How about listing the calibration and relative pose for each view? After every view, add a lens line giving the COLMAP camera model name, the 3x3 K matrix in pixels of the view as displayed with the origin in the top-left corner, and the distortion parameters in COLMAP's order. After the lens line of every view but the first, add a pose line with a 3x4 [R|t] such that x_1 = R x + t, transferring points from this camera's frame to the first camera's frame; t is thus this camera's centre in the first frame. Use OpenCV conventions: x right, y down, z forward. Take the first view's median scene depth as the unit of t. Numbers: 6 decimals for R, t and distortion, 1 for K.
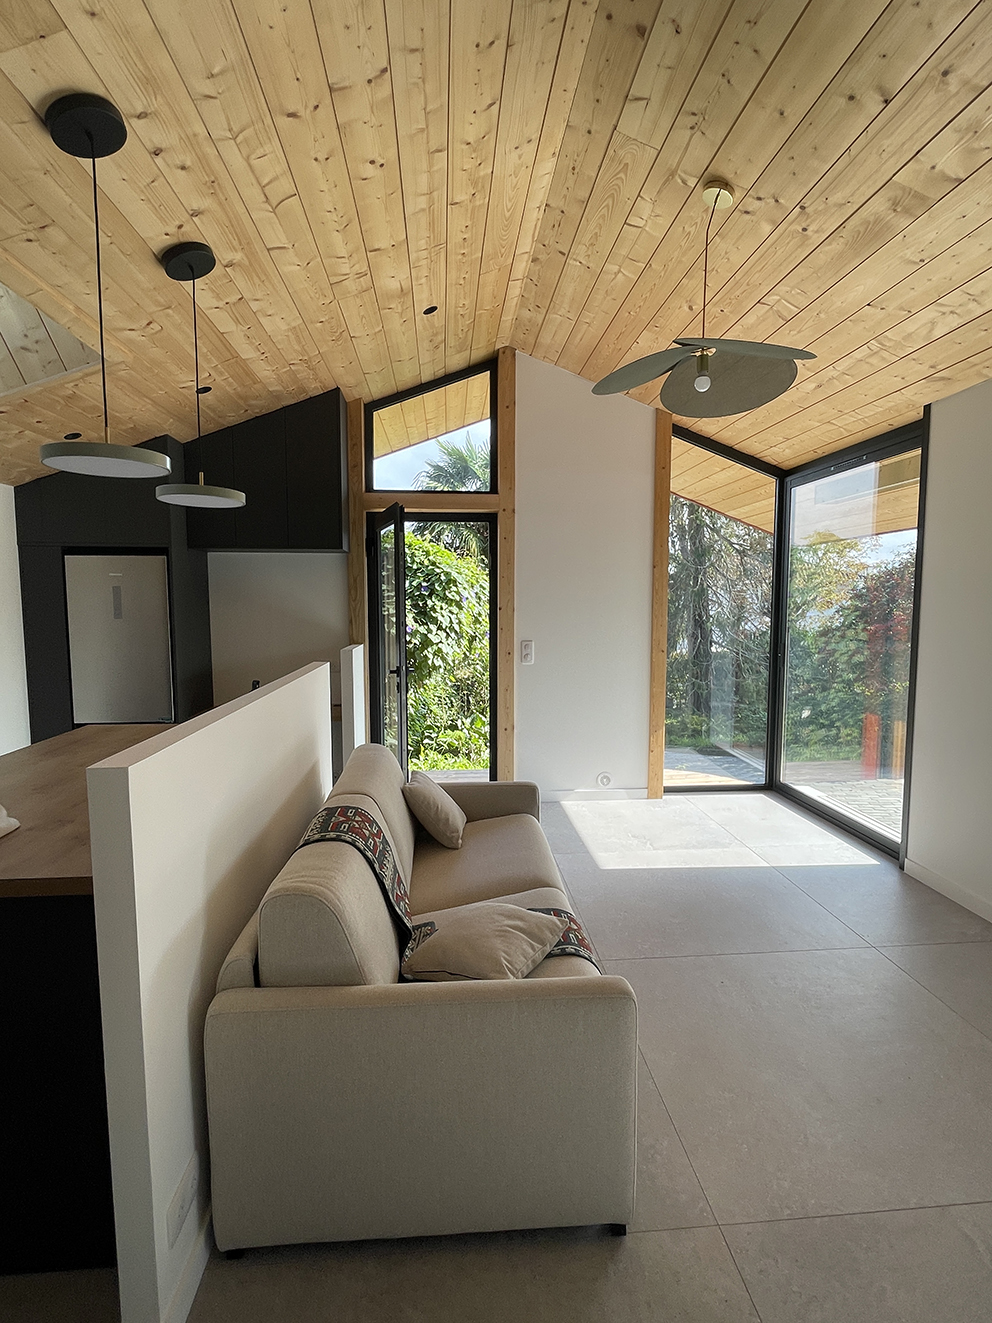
lens RADIAL K [[664.4, 0, 497.4], [0, 664.4, 667.1], [0, 0, 1]] dist [-0.001054, 0.002181]
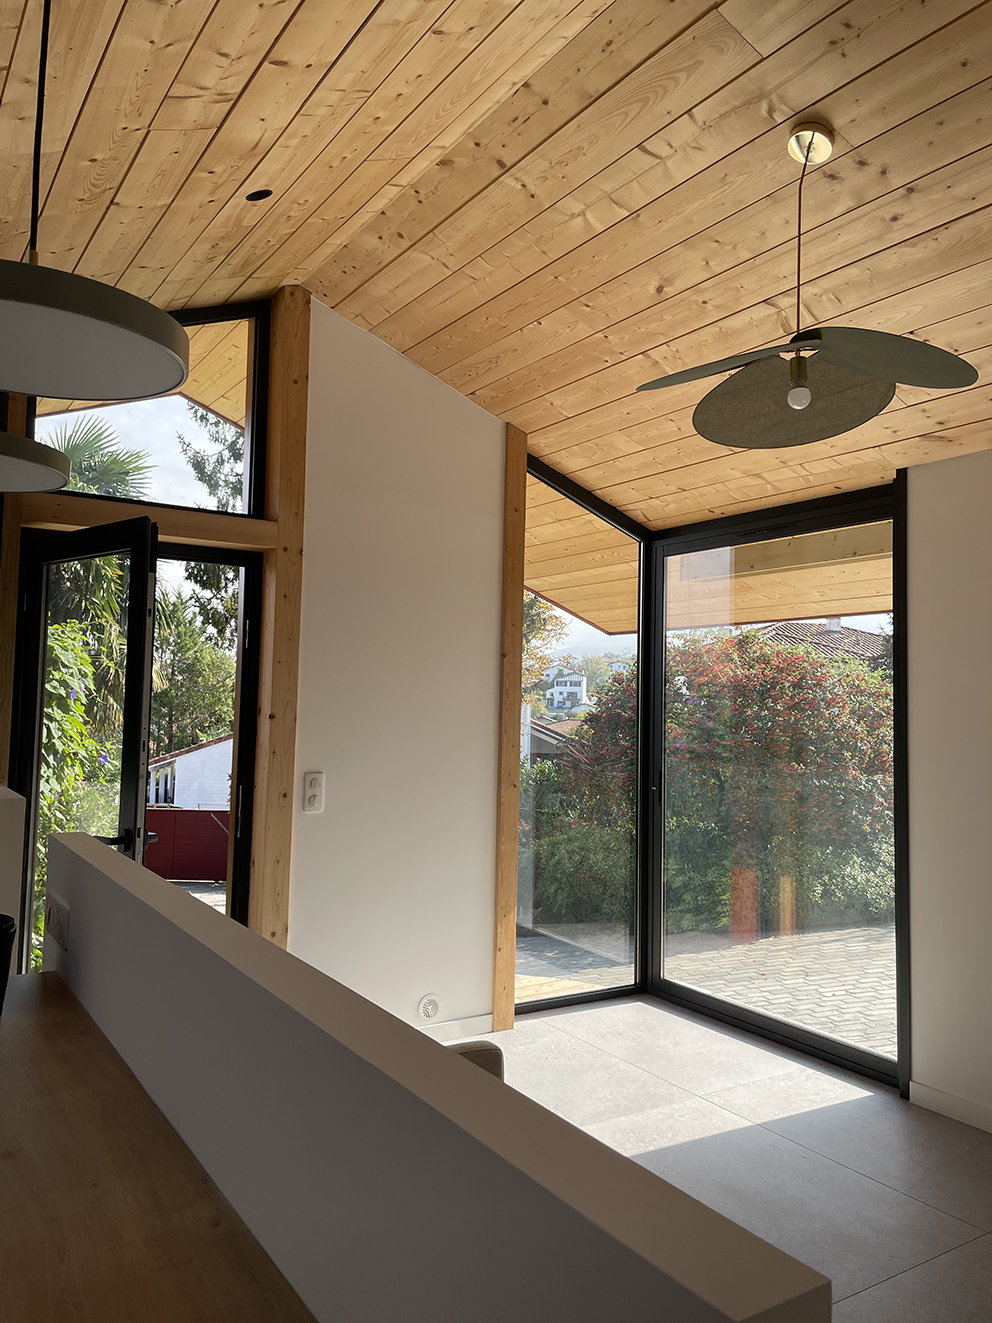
lens RADIAL K [[1002.2, 0, 492.6], [0, 1002.2, 653.7], [0, 0, 1]] dist [0.058447, -0.025046]
pose [[0.886239, 0.044272, 0.461107, -0.273897], [0.022236, 0.990209, -0.137809, -0.022383], [-0.462694, 0.132385, 0.876578, 0.177283]]
